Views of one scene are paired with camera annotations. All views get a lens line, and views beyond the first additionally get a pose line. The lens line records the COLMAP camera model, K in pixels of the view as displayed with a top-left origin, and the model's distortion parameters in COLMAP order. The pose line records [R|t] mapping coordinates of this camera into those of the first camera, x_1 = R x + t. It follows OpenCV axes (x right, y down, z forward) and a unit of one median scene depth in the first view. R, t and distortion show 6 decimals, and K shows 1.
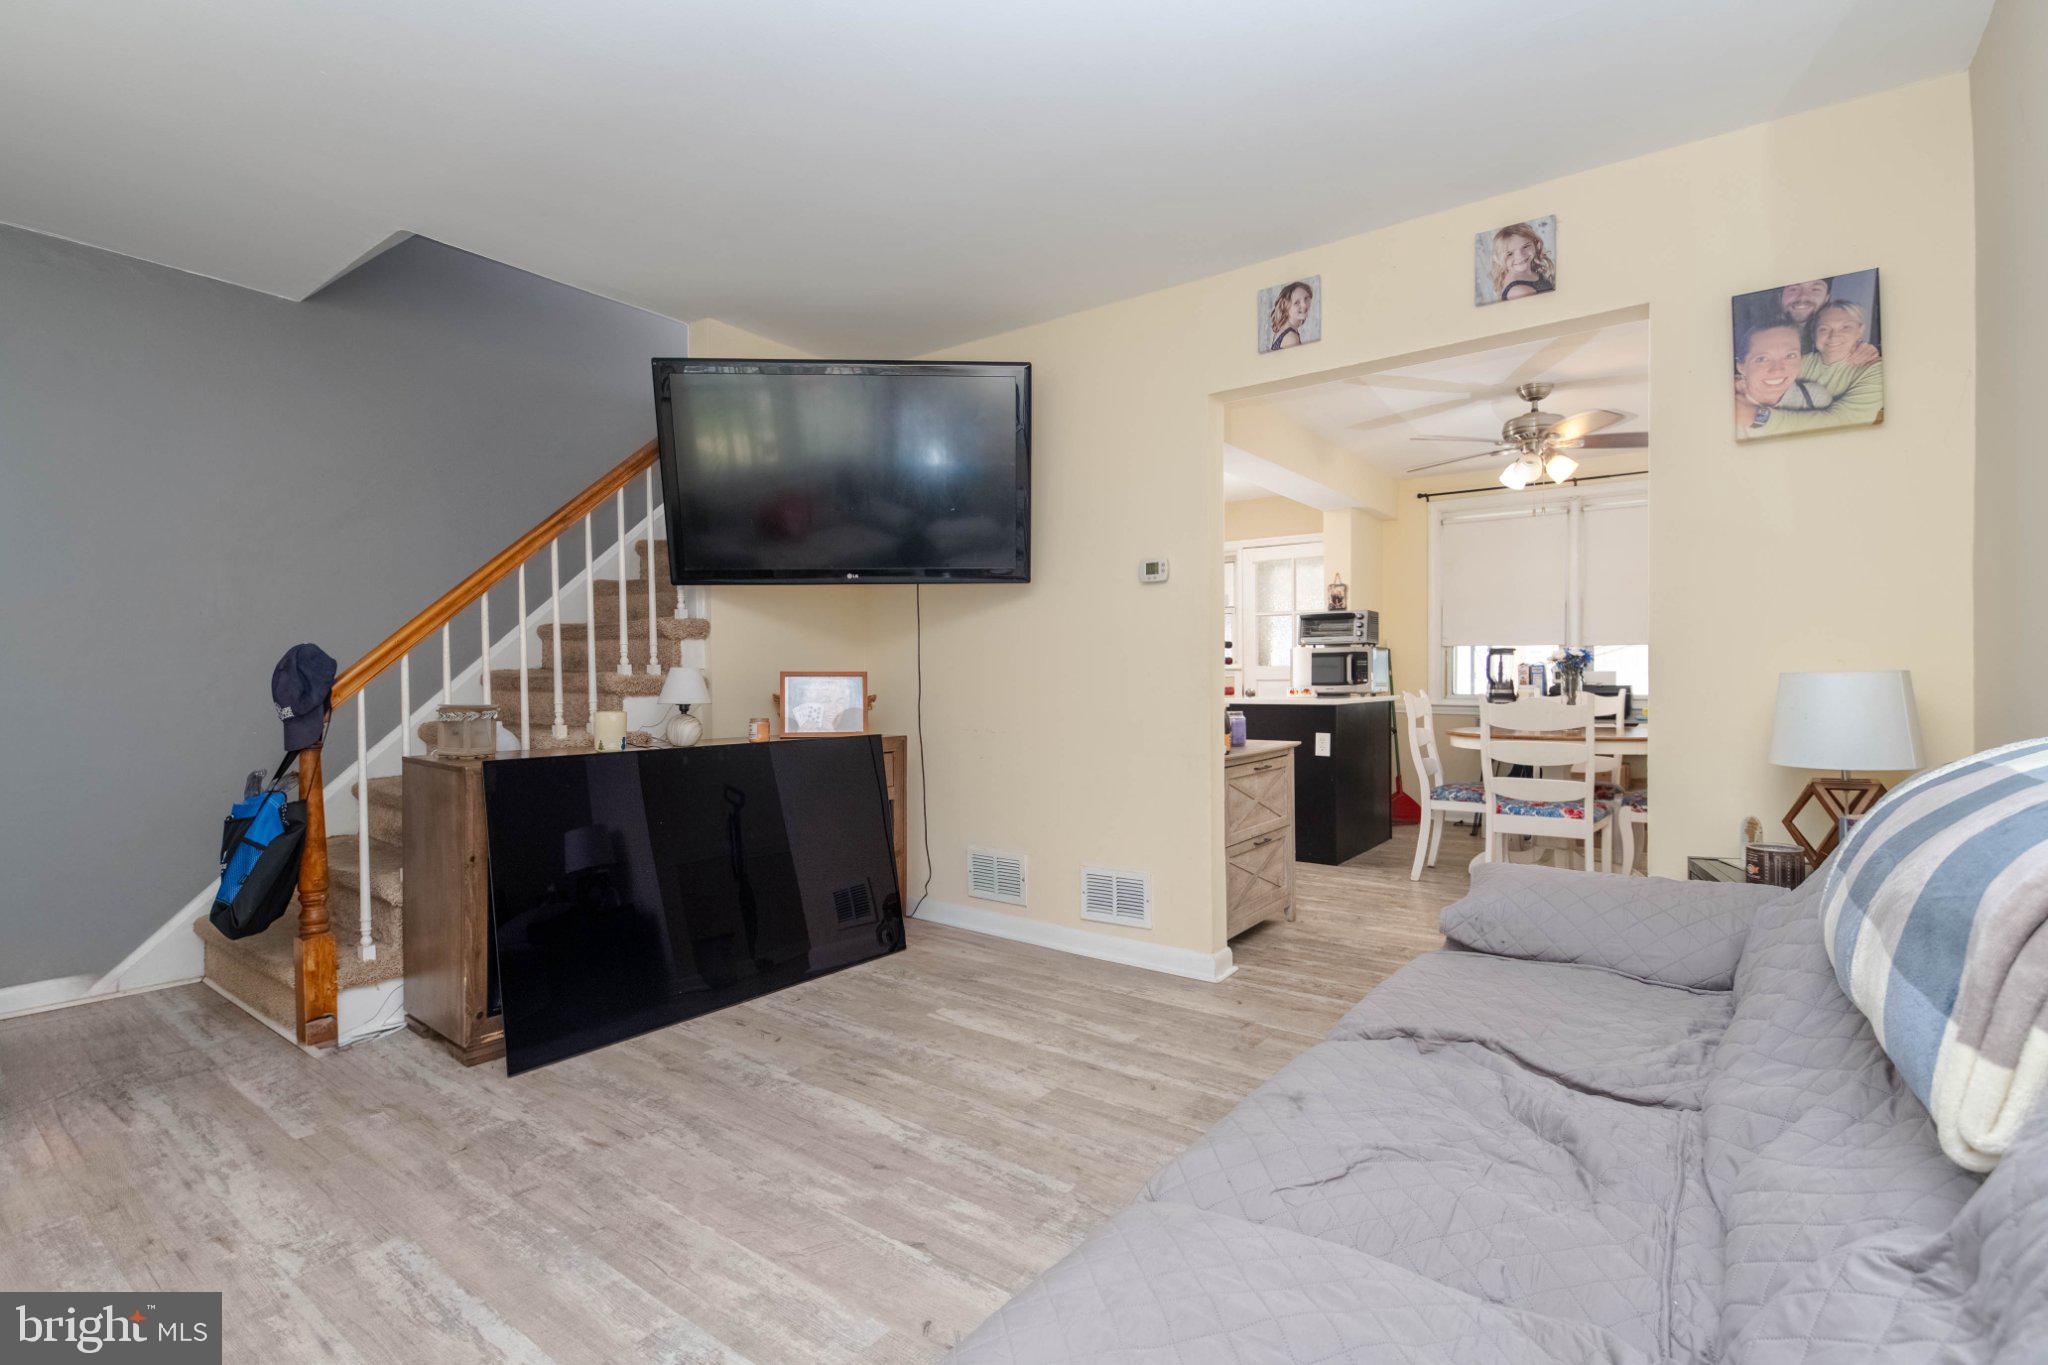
lens RADIAL K [[937.8, 0, 1035.3], [0, 937.8, 686.4], [0, 0, 1]] dist [-0.001228, -0.009516]
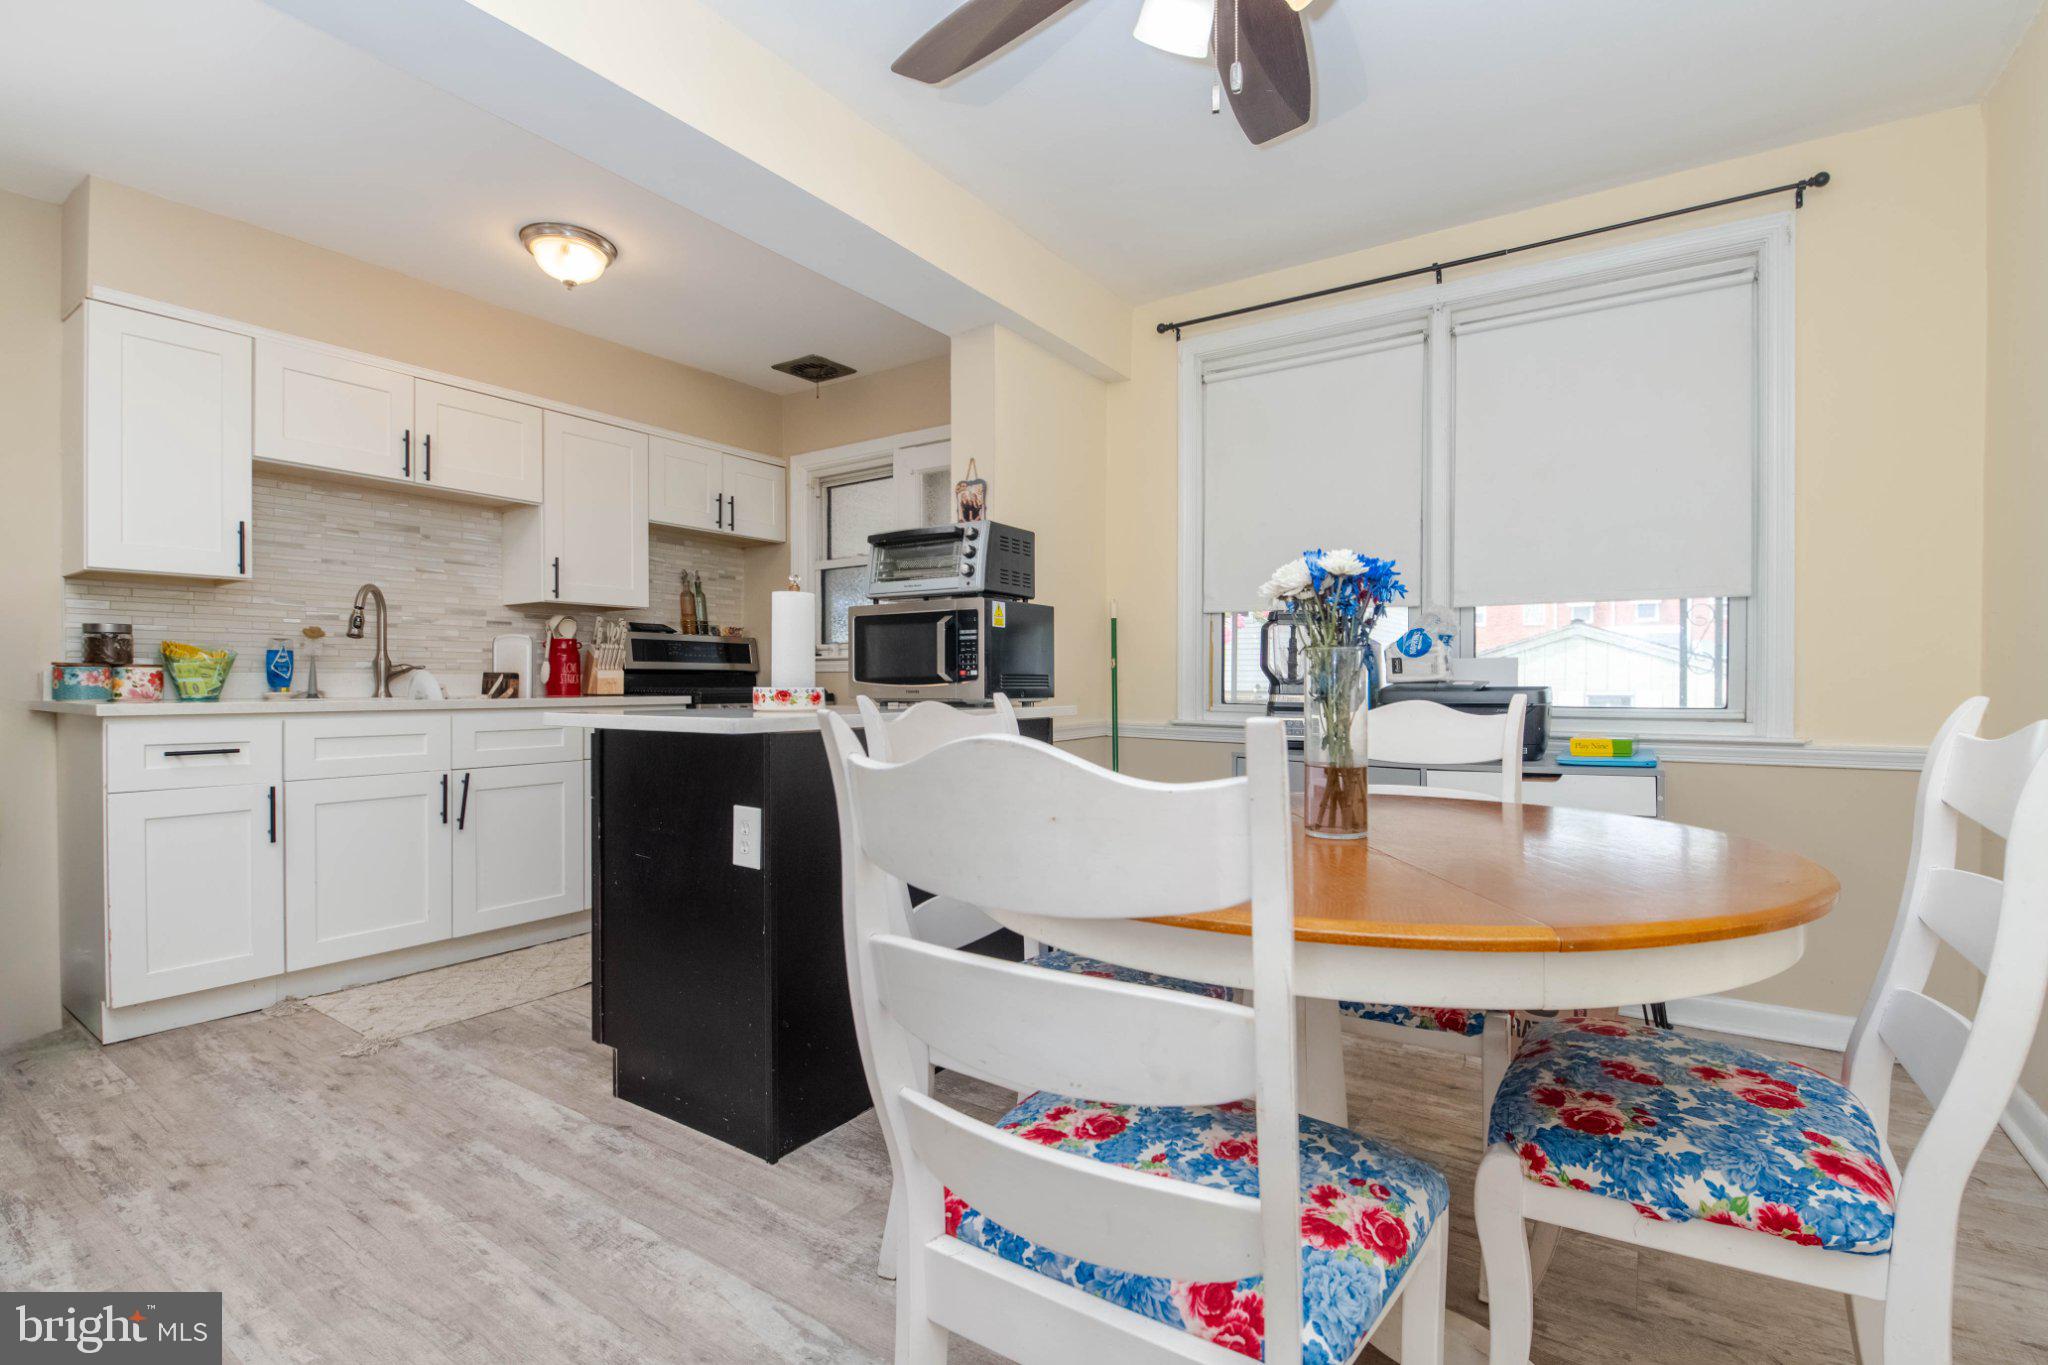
lens RADIAL K [[921.2, 0, 1038.7], [0, 921.2, 688.1], [0, 0, 1]] dist [-0.004047, -0.009193]
pose [[0.998705, 0.005664, 0.050569, 0.790479], [-0.005526, 0.999981, -0.002863, 0.004481], [-0.050584, 0.002579, 0.998716, 1.215960]]
